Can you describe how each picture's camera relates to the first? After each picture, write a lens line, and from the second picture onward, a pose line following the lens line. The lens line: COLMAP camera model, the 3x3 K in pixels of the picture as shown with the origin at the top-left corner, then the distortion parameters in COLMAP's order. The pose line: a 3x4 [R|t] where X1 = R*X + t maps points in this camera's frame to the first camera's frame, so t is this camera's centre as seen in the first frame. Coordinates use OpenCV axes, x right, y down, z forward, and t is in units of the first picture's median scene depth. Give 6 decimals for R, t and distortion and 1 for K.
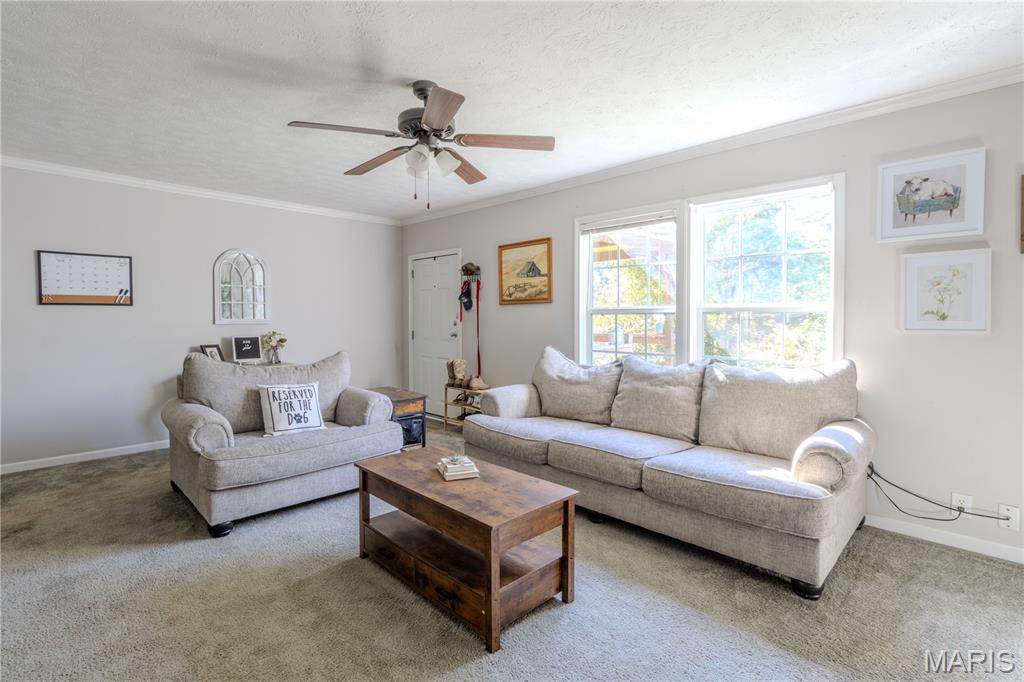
lens RADIAL K [[492.5, 0, 515.1], [0, 492.5, 325.4], [0, 0, 1]] dist [0.002167, -0.000232]
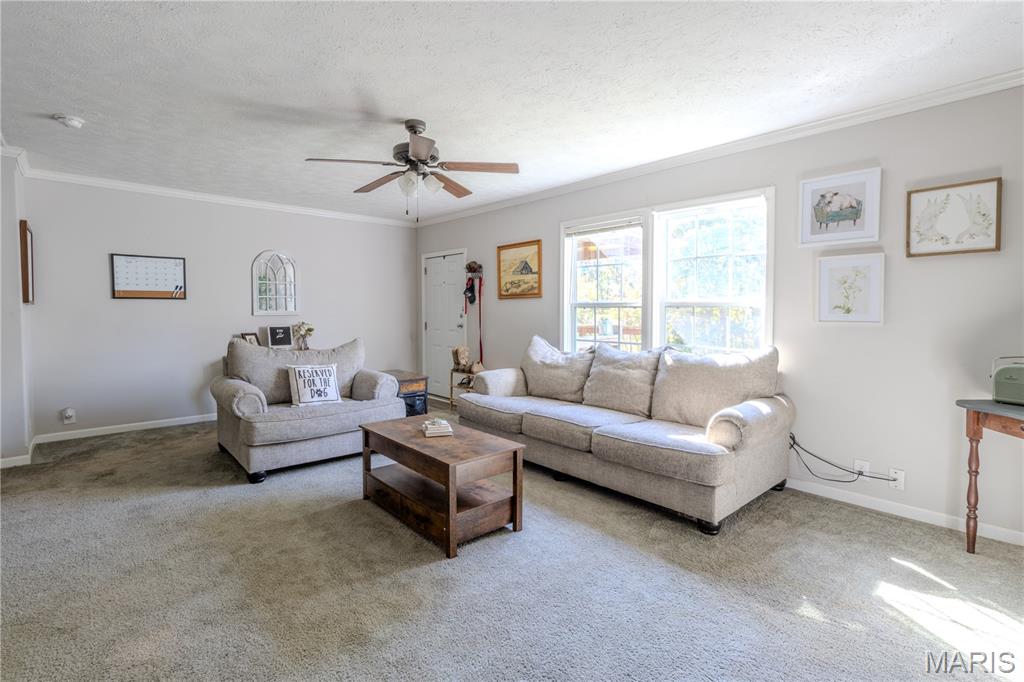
lens RADIAL K [[492.5, 0, 515.1], [0, 492.5, 325.4], [0, 0, 1]] dist [0.002167, -0.000232]
pose [[0.998102, 0.005165, -0.061367, 0.132919], [-0.004371, 0.999905, 0.013063, 0.005858], [0.061429, -0.012770, 0.998030, -0.206132]]
